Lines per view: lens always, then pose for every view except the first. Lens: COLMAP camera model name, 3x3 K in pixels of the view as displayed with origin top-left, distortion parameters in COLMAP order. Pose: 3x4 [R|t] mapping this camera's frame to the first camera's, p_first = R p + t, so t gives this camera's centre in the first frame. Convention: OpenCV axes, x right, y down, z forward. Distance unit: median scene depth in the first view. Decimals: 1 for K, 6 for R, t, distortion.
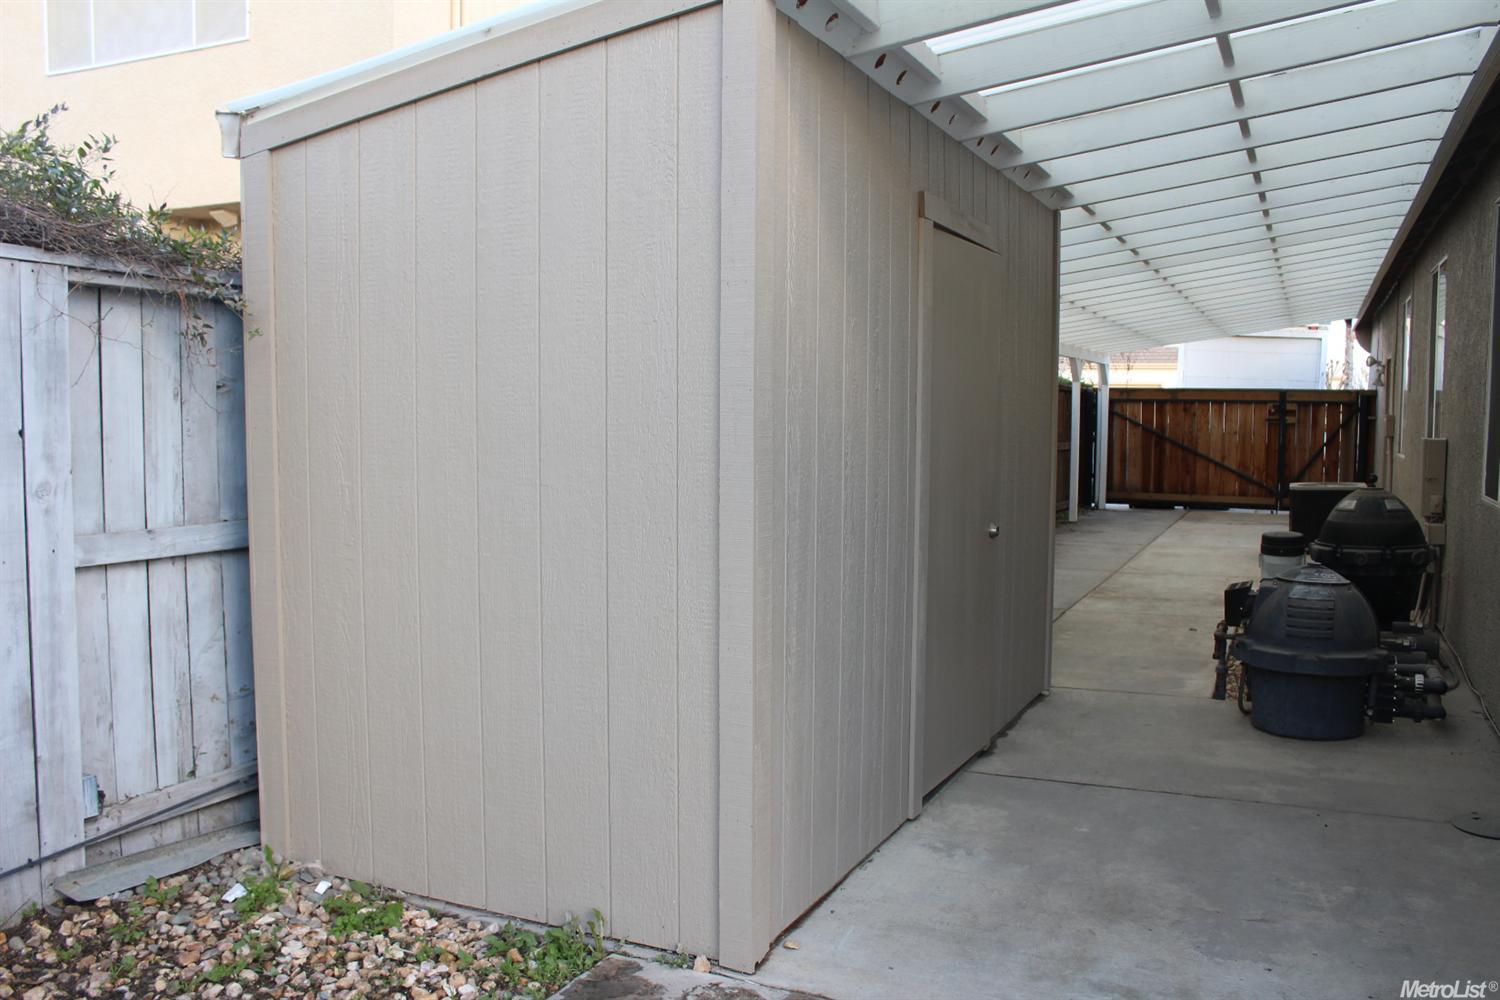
lens RADIAL K [[1285.0, 0, 751.6], [0, 1285.0, 491.2], [0, 0, 1]] dist [-0.153108, 0.139920]
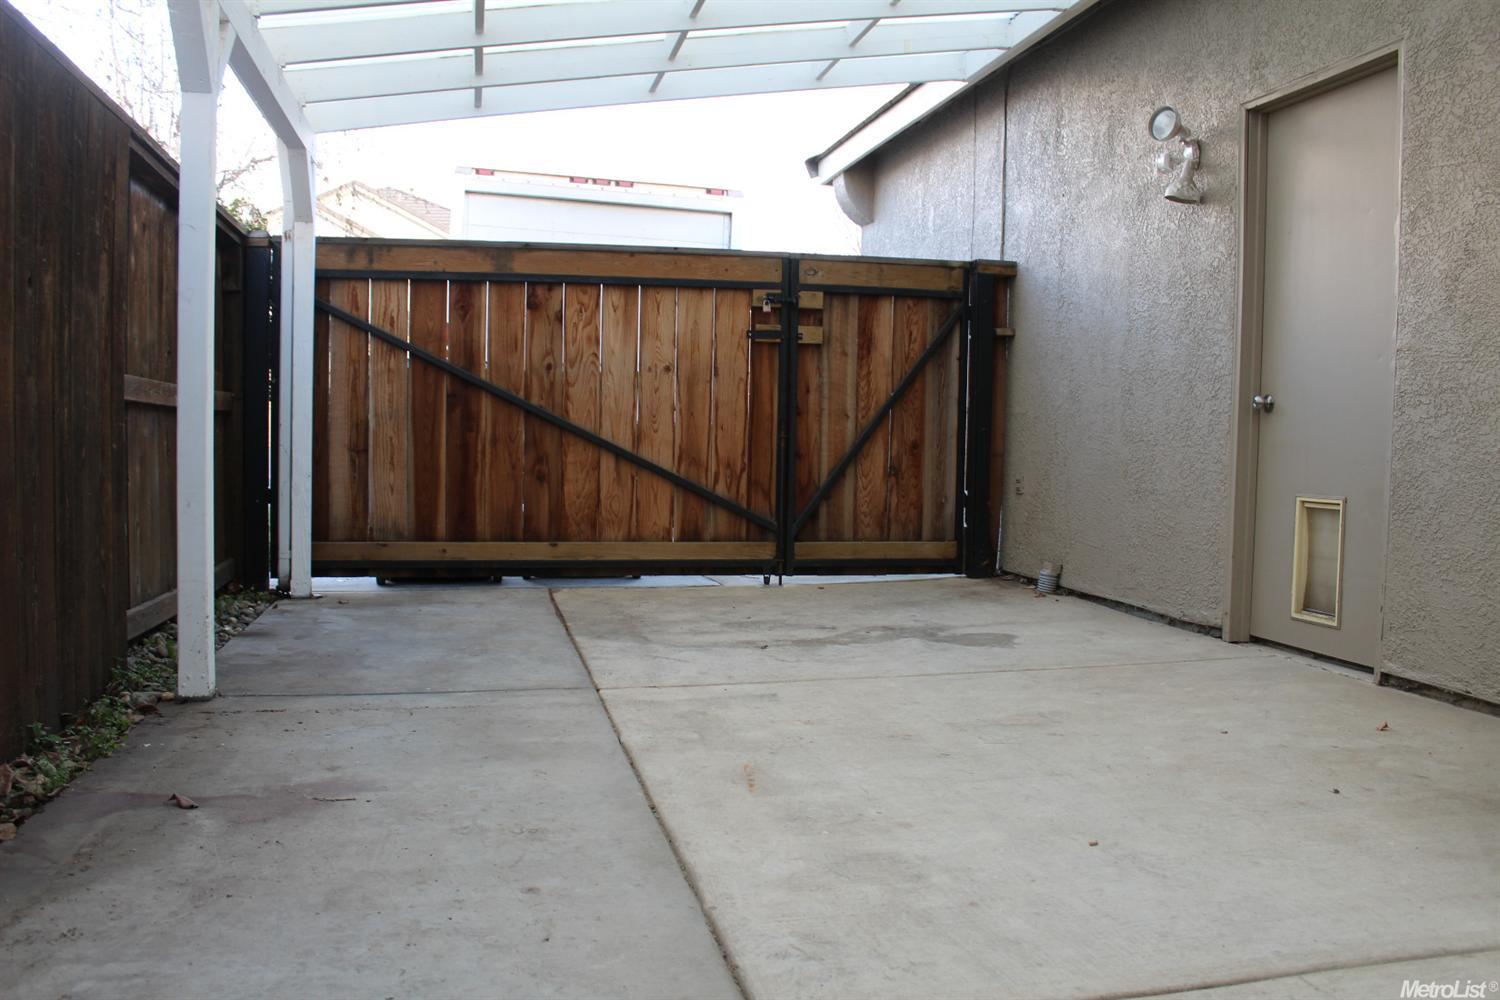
lens RADIAL K [[1285.0, 0, 753.1], [0, 1285.0, 500.9], [0, 0, 1]] dist [-0.153108, 0.139920]
pose [[0.807745, -0.014187, 0.589361, 0.180423], [0.037562, 0.998918, -0.027434, 0.003244], [-0.588334, 0.044297, 0.807404, 0.675041]]
